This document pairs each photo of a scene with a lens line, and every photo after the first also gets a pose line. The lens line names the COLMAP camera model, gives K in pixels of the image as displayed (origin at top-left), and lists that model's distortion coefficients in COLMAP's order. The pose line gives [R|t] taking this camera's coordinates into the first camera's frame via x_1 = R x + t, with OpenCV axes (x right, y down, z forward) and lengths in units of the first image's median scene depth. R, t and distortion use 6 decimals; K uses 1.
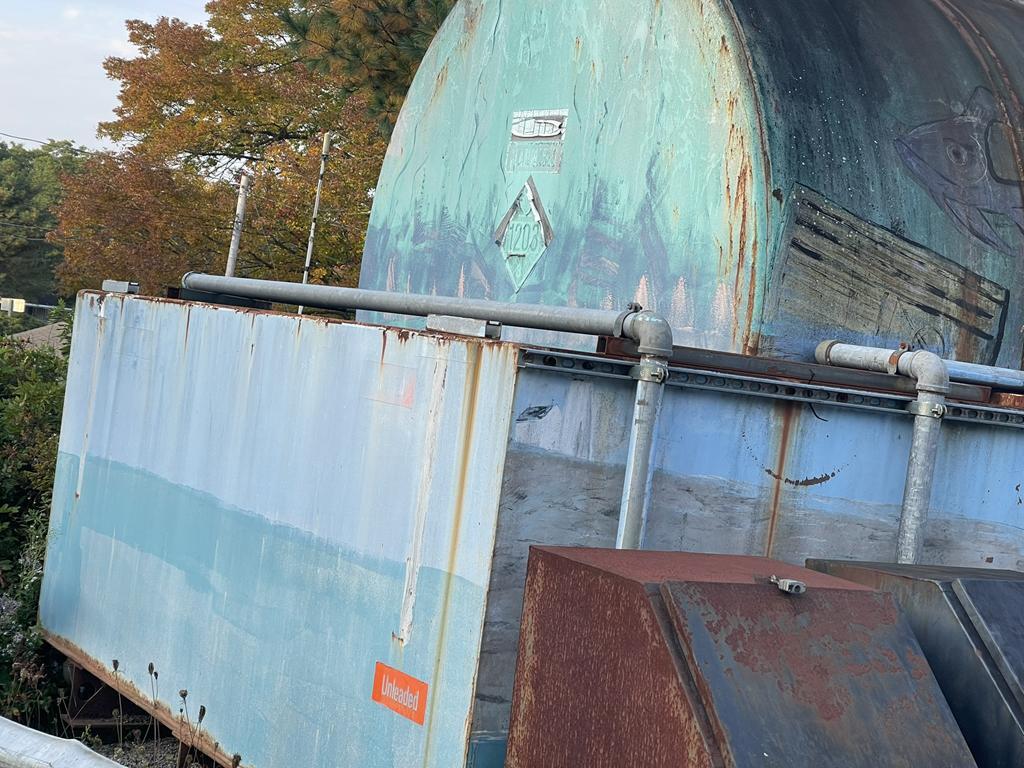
lens RADIAL K [[1895.4, 0, 512.0], [0, 1895.4, 384.0], [0, 0, 1]] dist [0.289433, 0.027238]
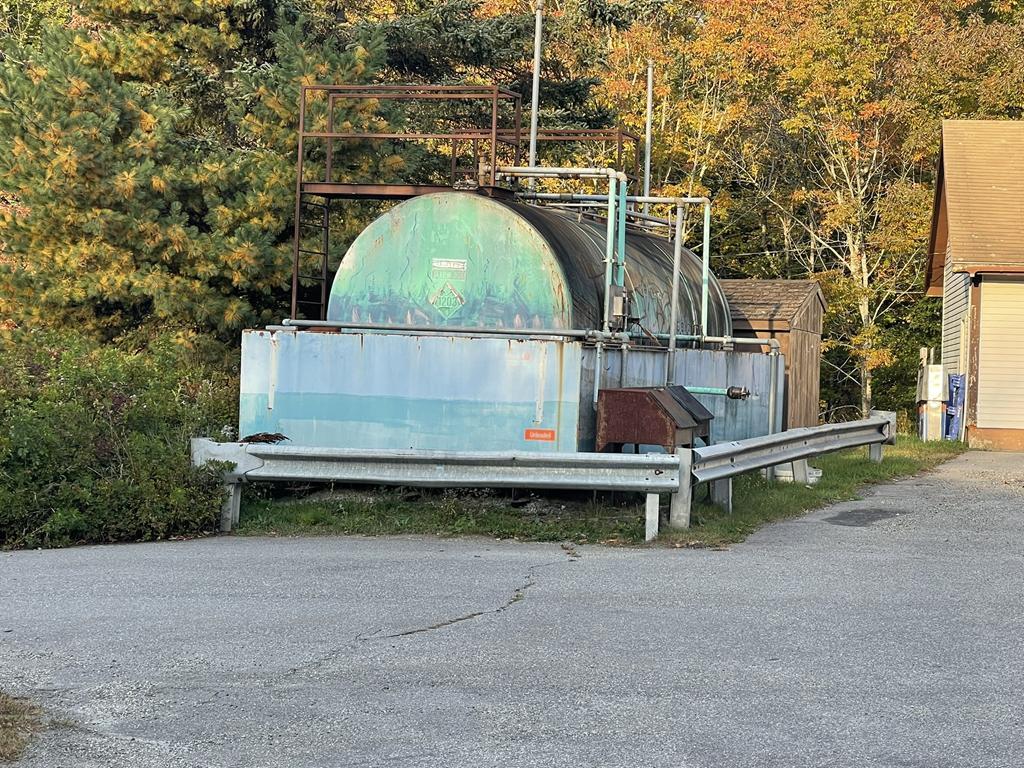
lens RADIAL K [[2308.0, 0, 512.0], [0, 2308.0, 384.0], [0, 0, 1]] dist [0.204244, 0.302290]
pose [[0.757078, -0.104537, 0.644907, -2.552426], [0.070238, 0.994418, 0.078737, -0.254967], [-0.649538, -0.014313, 0.760194, -2.051873]]
